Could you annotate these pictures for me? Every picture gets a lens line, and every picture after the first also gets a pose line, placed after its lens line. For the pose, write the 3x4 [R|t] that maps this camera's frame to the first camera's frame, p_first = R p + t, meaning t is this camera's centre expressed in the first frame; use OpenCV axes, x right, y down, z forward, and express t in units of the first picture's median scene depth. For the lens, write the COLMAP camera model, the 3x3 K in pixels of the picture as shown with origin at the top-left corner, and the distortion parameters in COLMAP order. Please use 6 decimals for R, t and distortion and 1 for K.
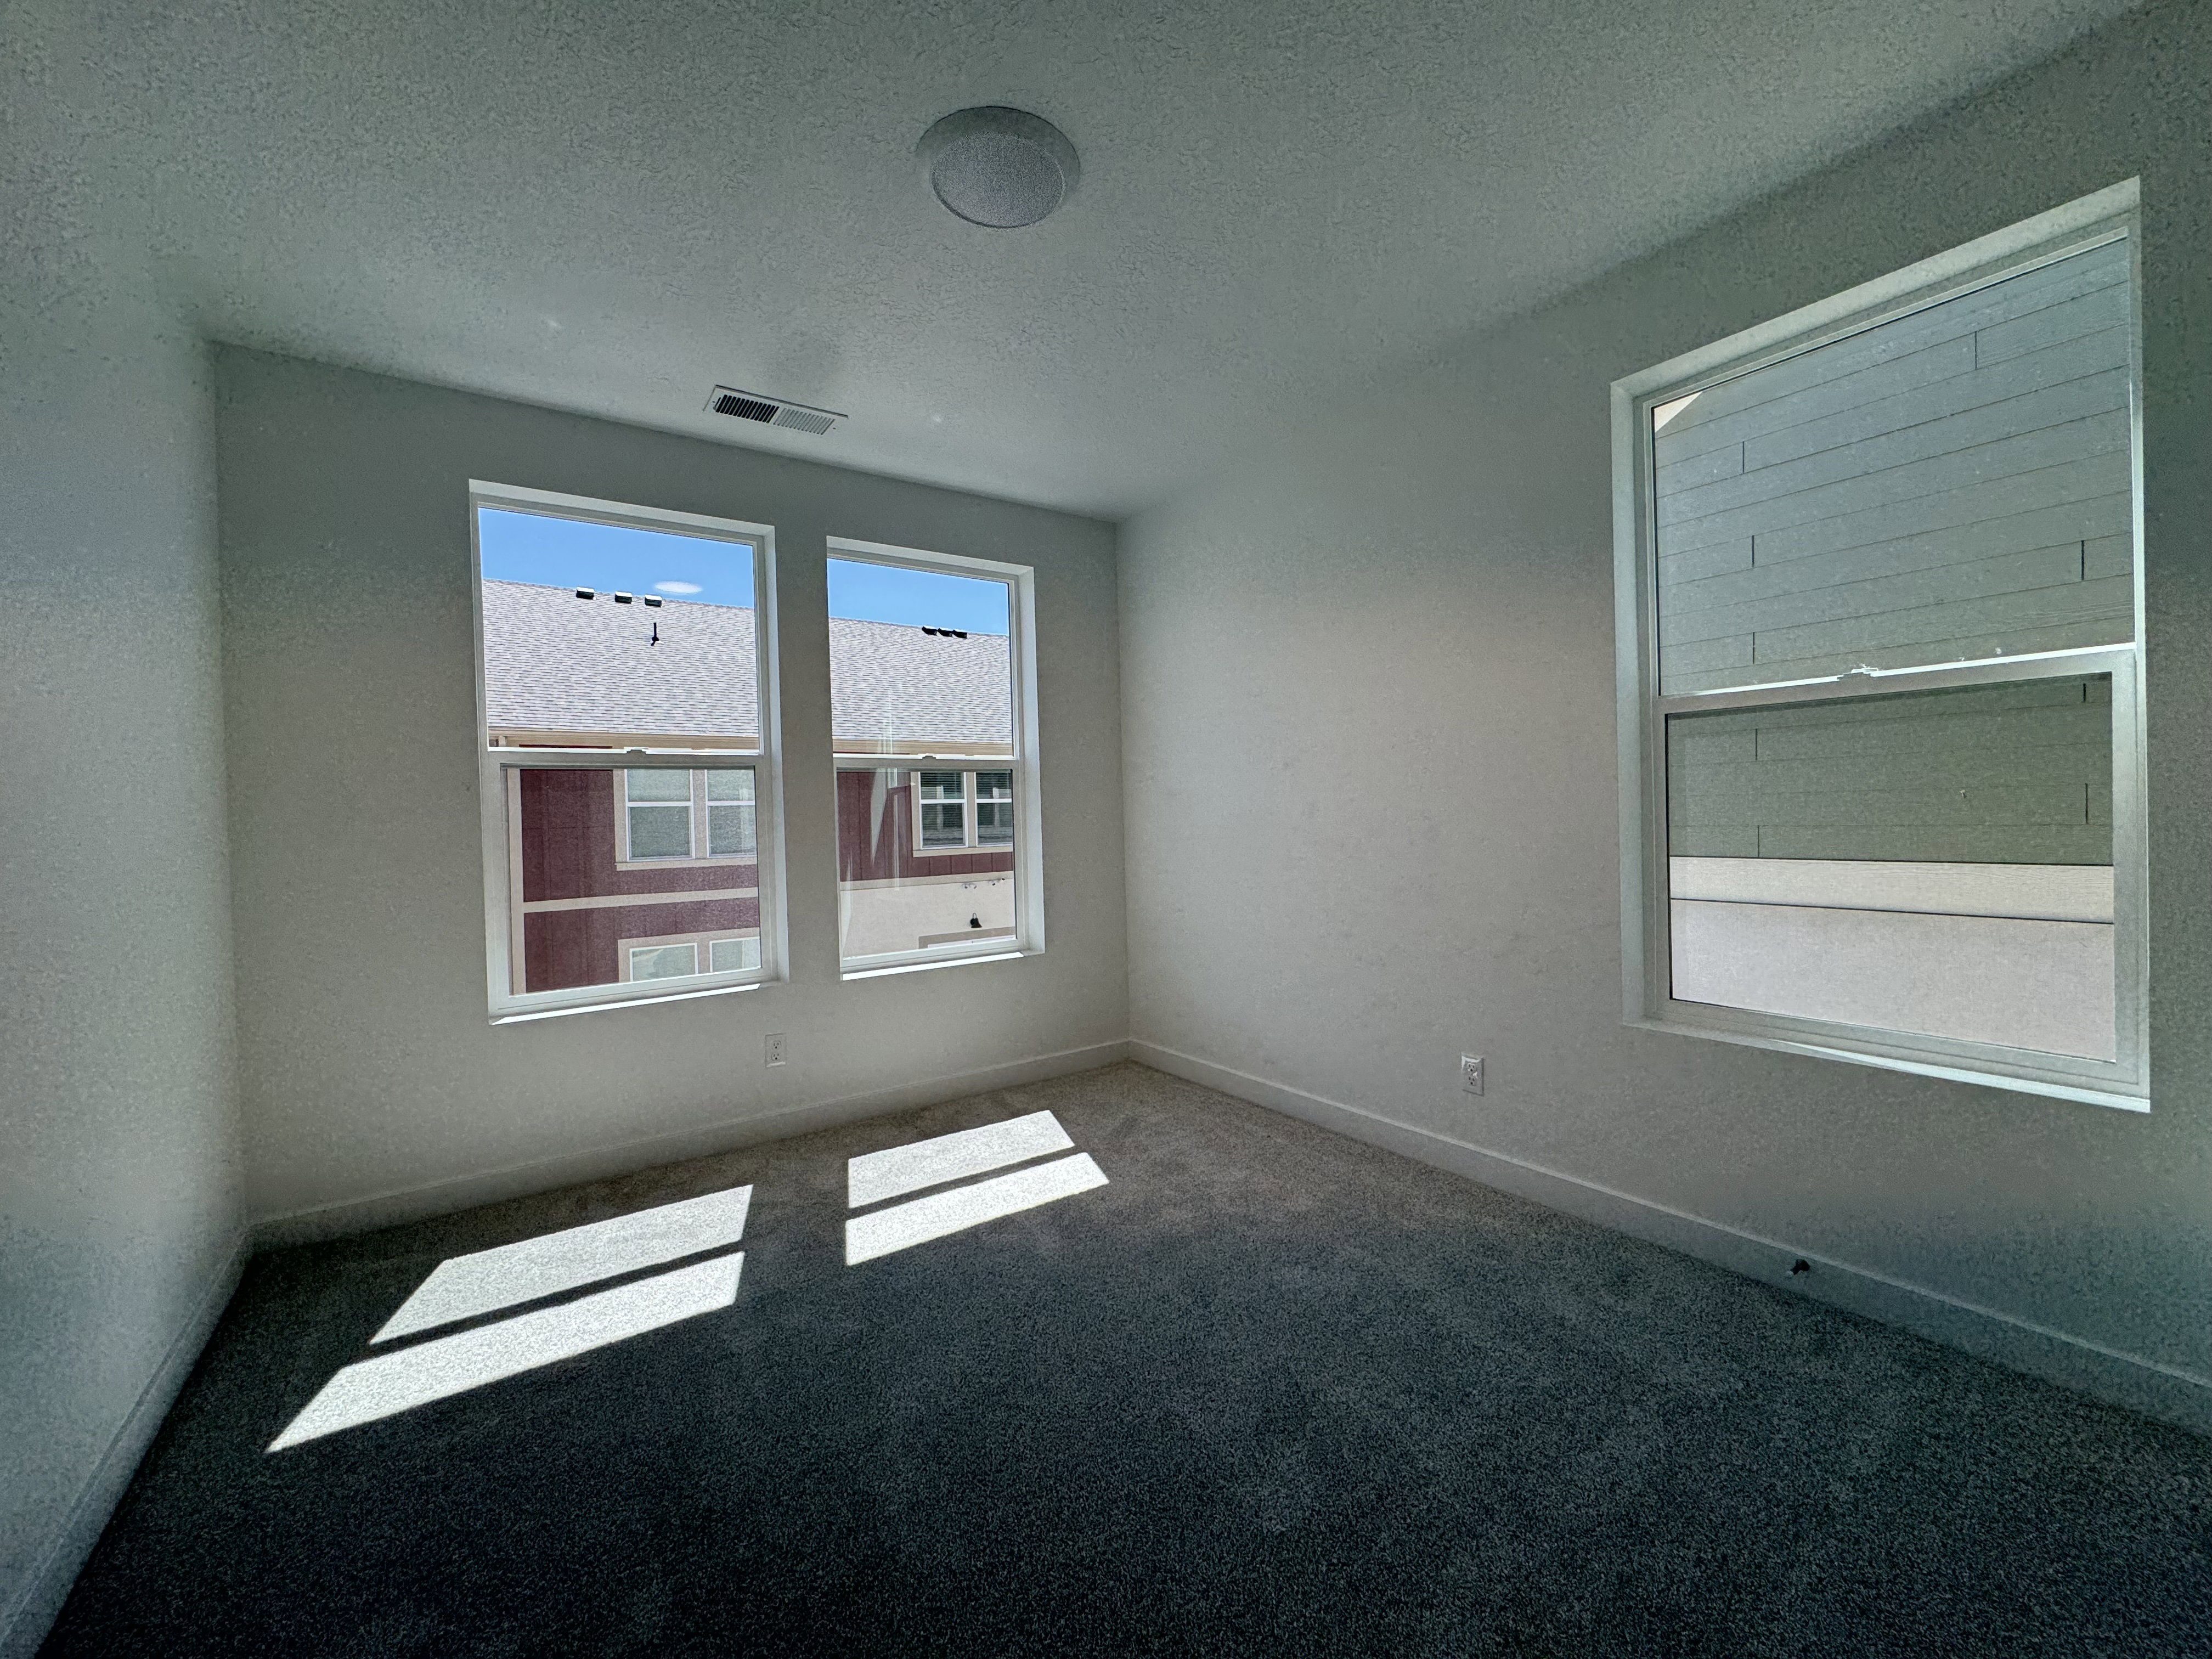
lens RADIAL K [[885.5, 0, 1106.0], [0, 885.5, 829.5], [0, 0, 1]] dist [-0.002044, -0.000042]
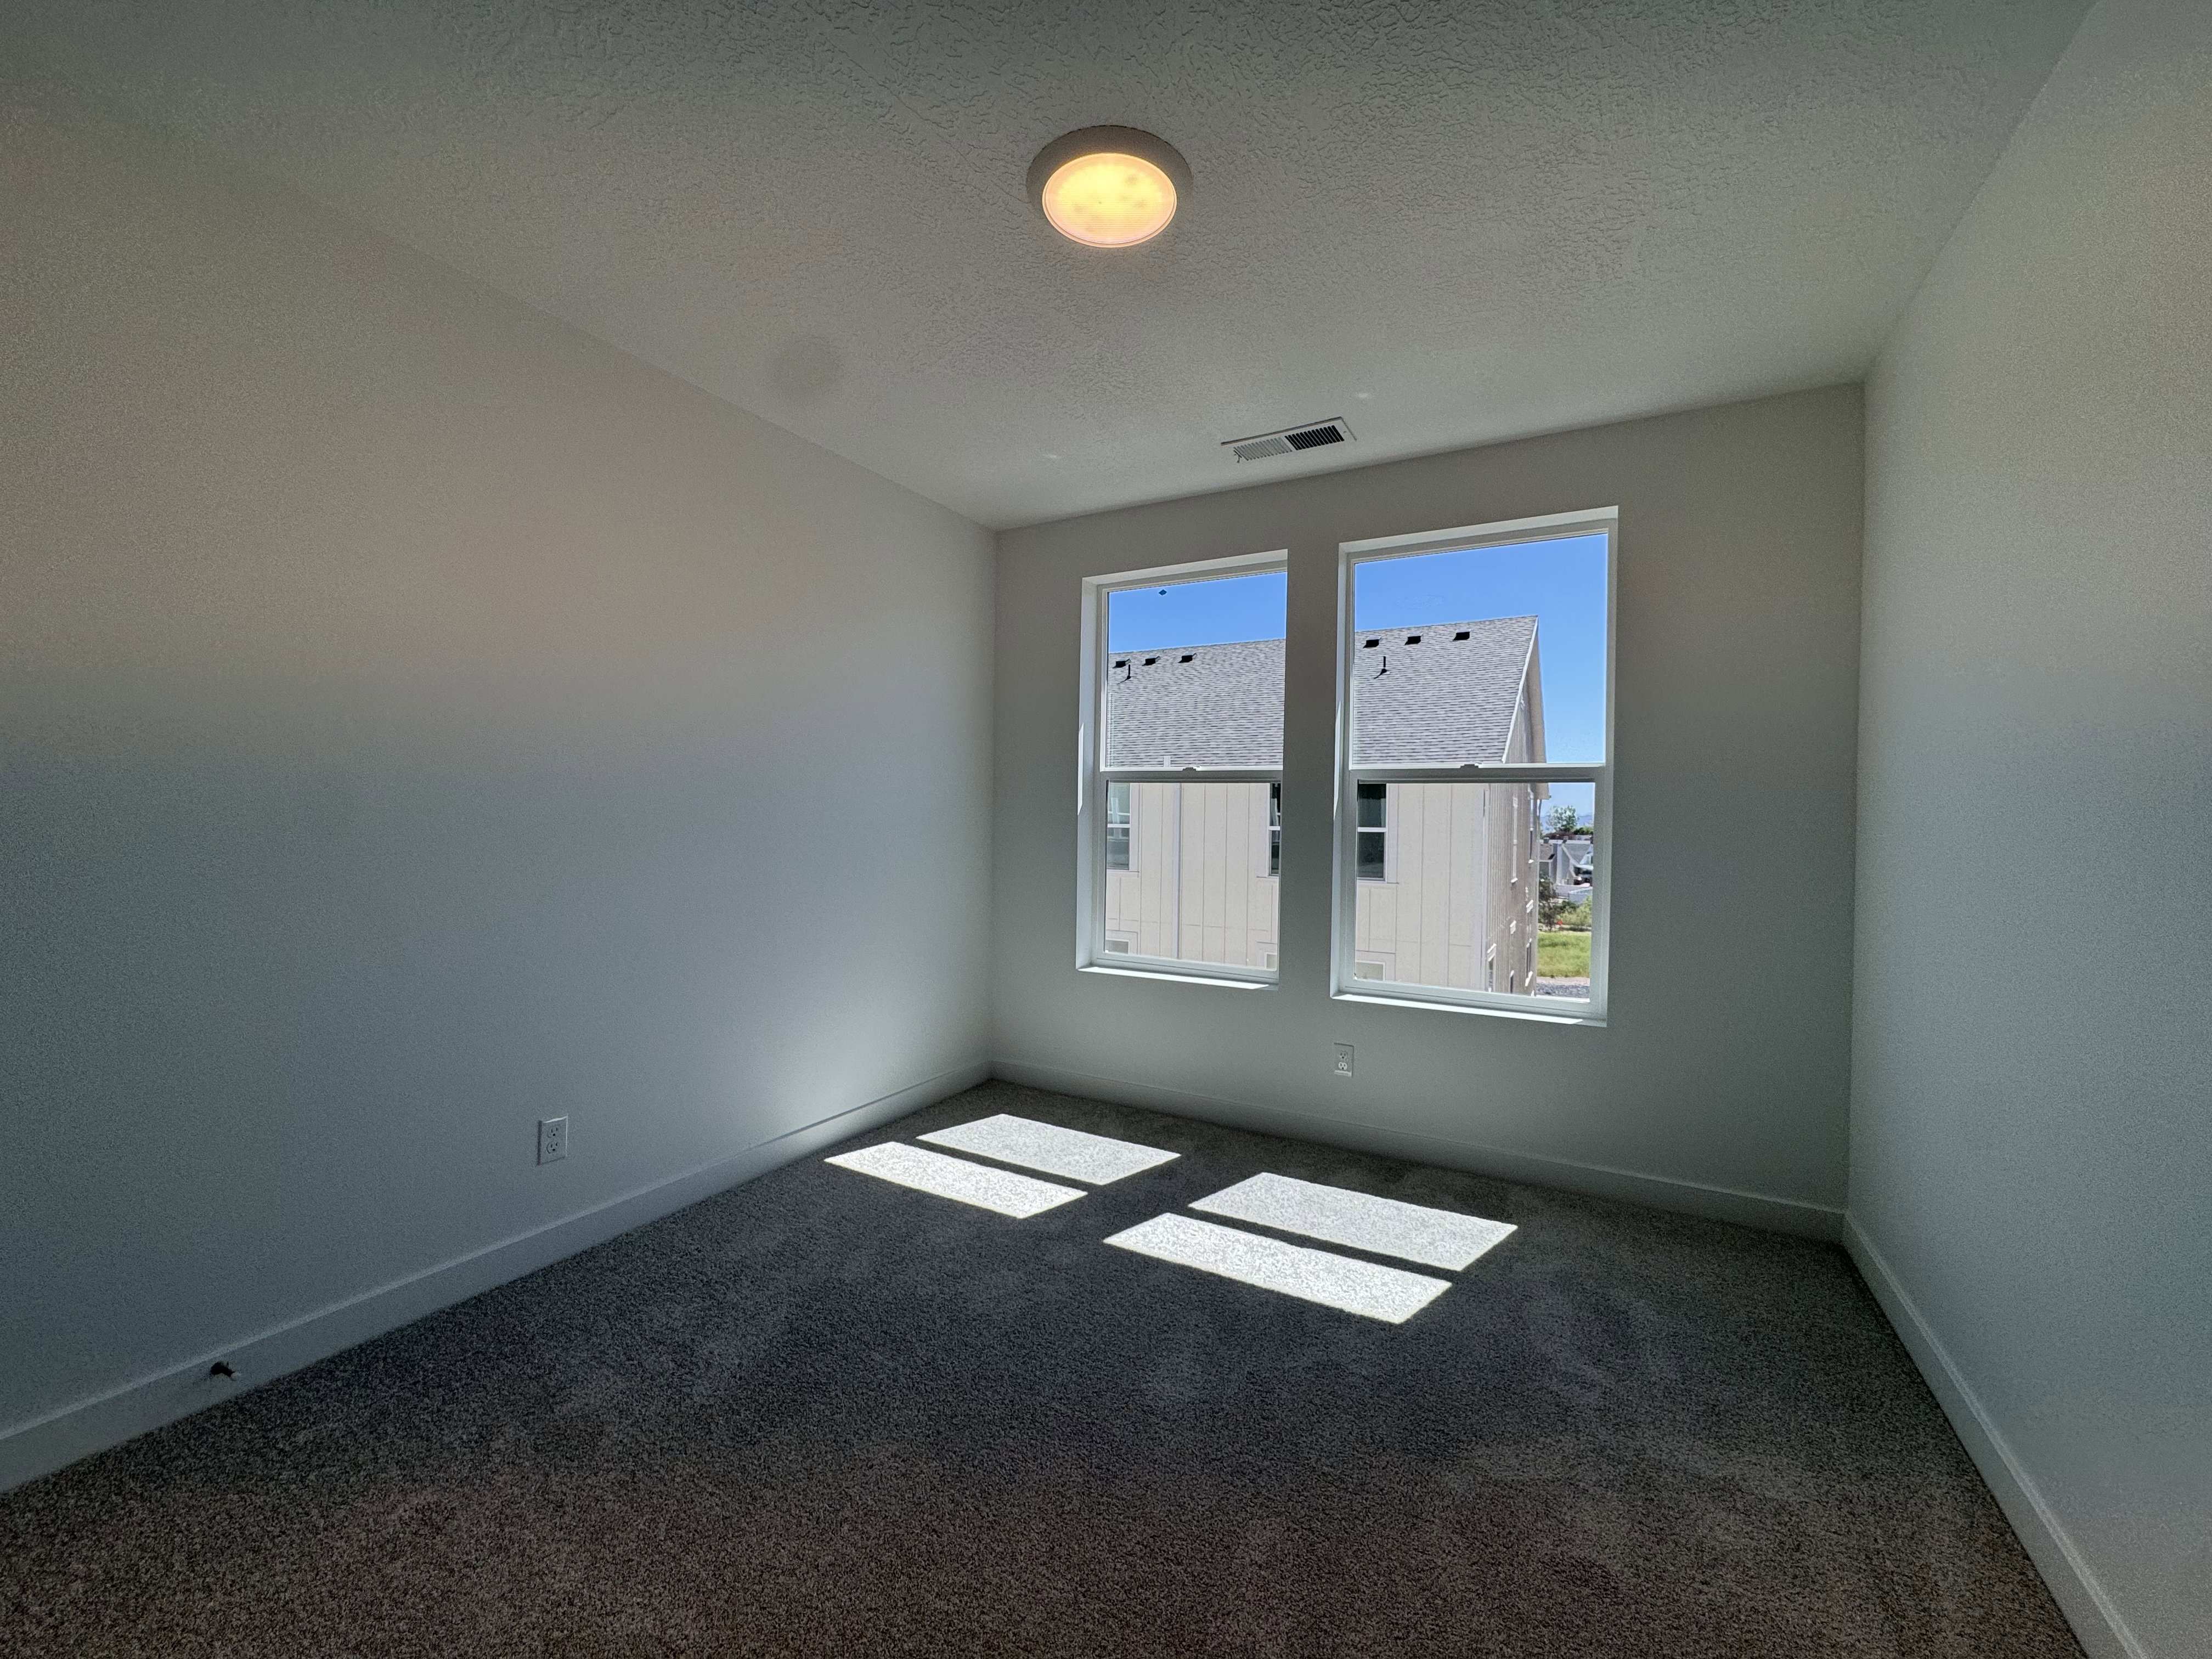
lens RADIAL K [[885.5, 0, 1106.0], [0, 885.5, 829.5], [0, 0, 1]] dist [-0.002044, -0.000042]
pose [[0.443745, 0.030998, -0.895617, 0.510768], [-0.054621, 0.998479, 0.007495, -0.009527], [0.894487, 0.045594, 0.444763, 0.389434]]
